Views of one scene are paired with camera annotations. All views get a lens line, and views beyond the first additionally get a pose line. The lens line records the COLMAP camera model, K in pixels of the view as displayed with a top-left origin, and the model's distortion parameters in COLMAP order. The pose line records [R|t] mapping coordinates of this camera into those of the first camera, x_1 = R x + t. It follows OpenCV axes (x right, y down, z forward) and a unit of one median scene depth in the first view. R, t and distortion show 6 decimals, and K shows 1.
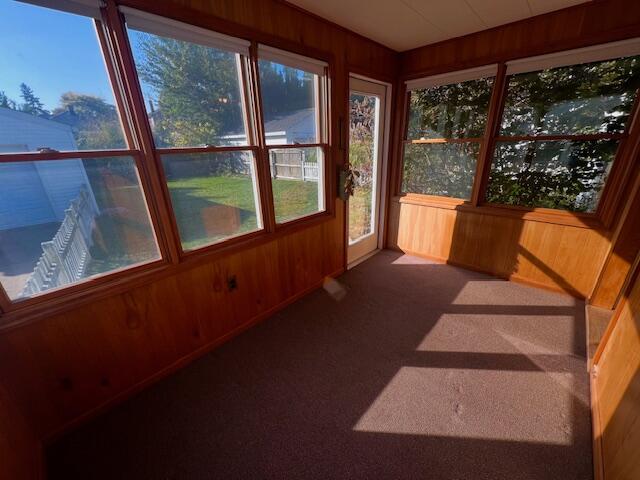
lens RADIAL K [[256.3, 0, 320.0], [0, 256.3, 240.0], [0, 0, 1]] dist [0.000854, -0.000692]
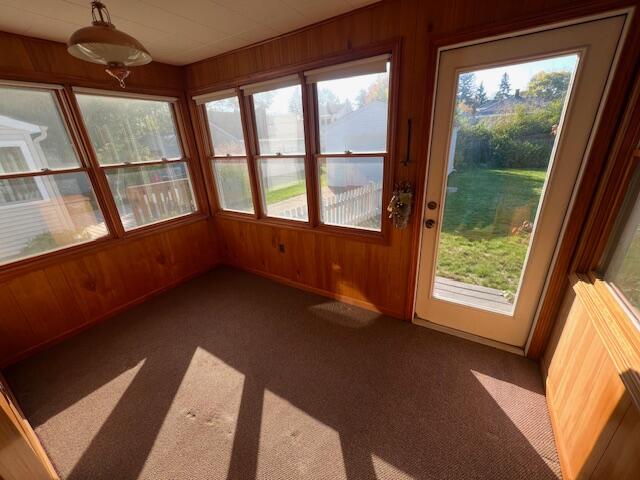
lens RADIAL K [[256.3, 0, 320.0], [0, 256.3, 240.0], [0, 0, 1]] dist [0.000854, -0.000692]
pose [[0.196543, 0.371935, -0.907213, 0.998631], [-0.306589, 0.902176, 0.303449, -0.375476], [0.931329, 0.218501, 0.291347, 0.756638]]
